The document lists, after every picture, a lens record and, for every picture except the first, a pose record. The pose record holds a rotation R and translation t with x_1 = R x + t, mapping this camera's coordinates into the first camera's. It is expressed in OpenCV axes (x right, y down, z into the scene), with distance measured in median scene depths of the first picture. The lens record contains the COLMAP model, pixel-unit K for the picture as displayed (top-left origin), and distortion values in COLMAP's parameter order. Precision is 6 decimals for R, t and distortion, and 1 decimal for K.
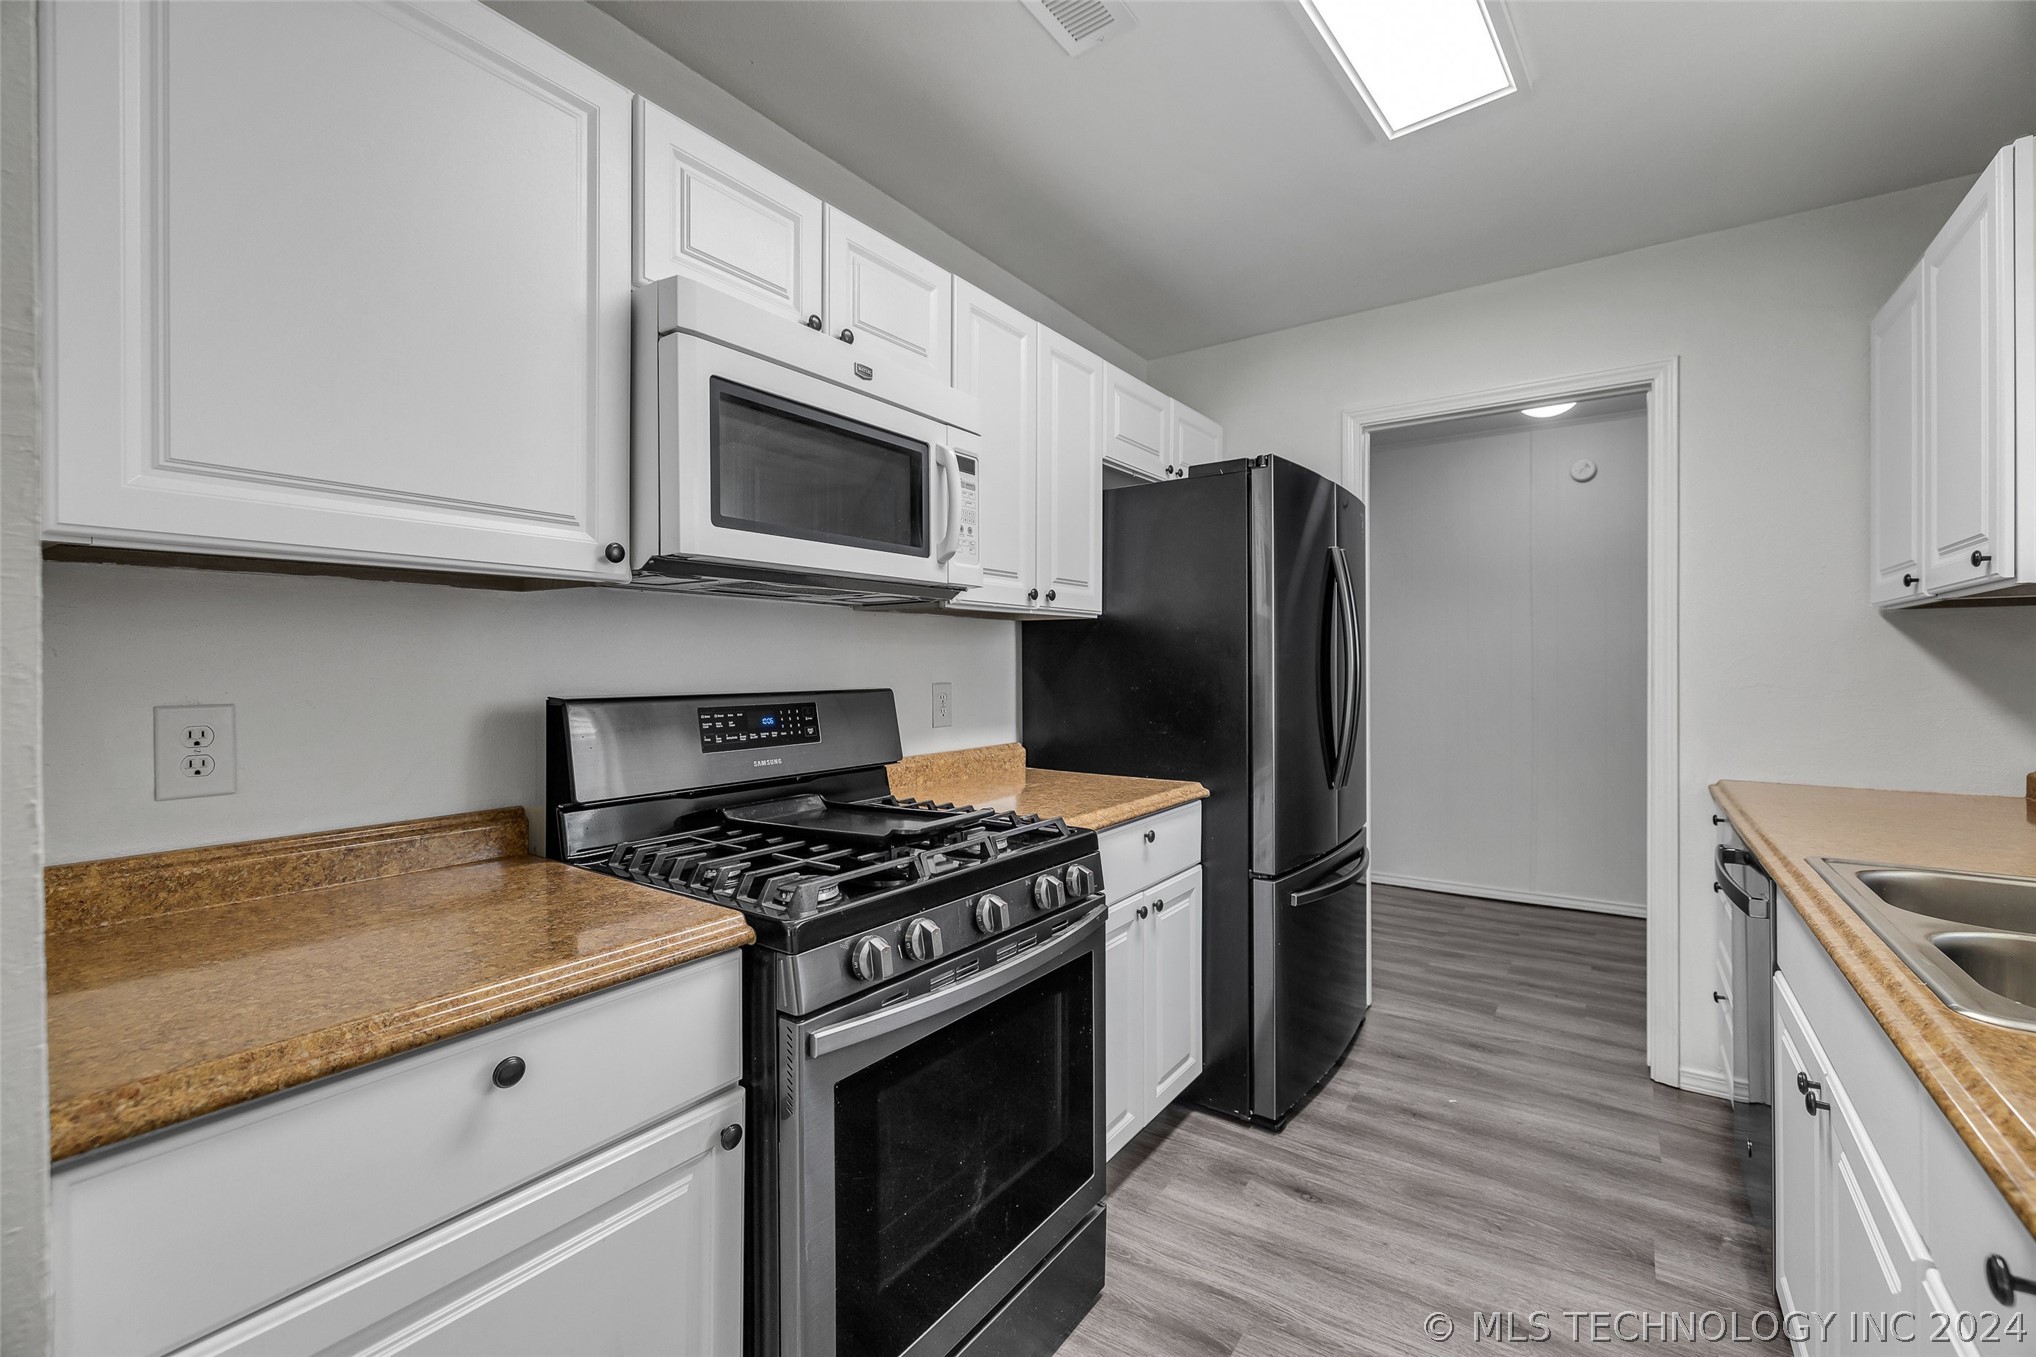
lens RADIAL K [[861.8, 0, 1029.8], [0, 861.8, 671.8], [0, 0, 1]] dist [-0.002136, 0.000693]
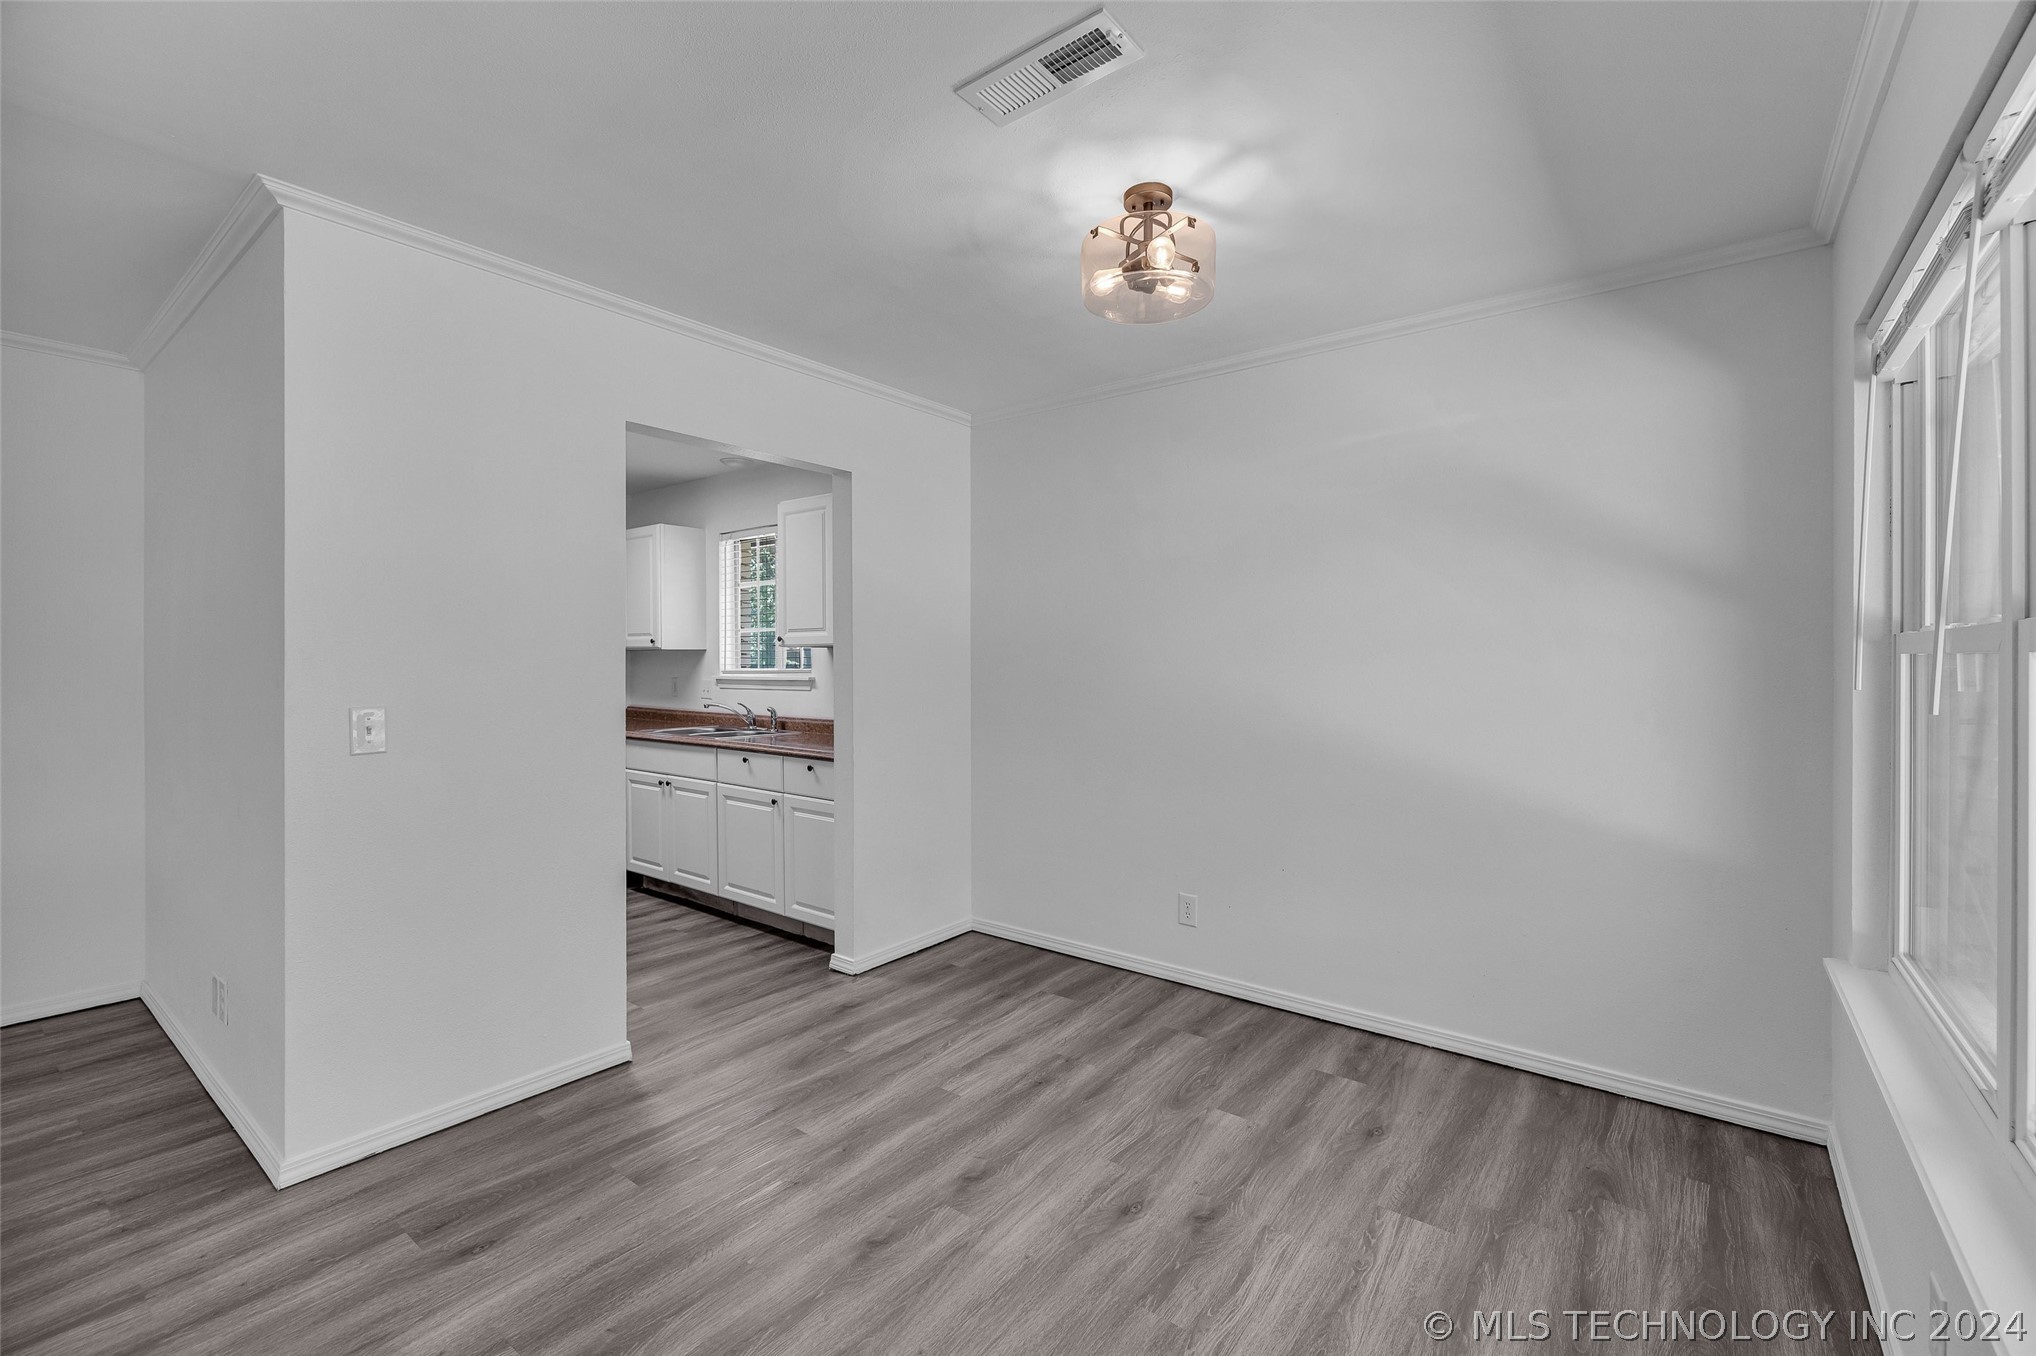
lens RADIAL K [[861.8, 0, 1014.1], [0, 861.8, 667.2], [0, 0, 1]] dist [-0.002136, 0.000693]
pose [[0.068279, -0.007404, 0.997639, -1.868004], [0.011009, 0.999917, 0.006667, -0.031036], [-0.997606, 0.010528, 0.068355, -0.553028]]
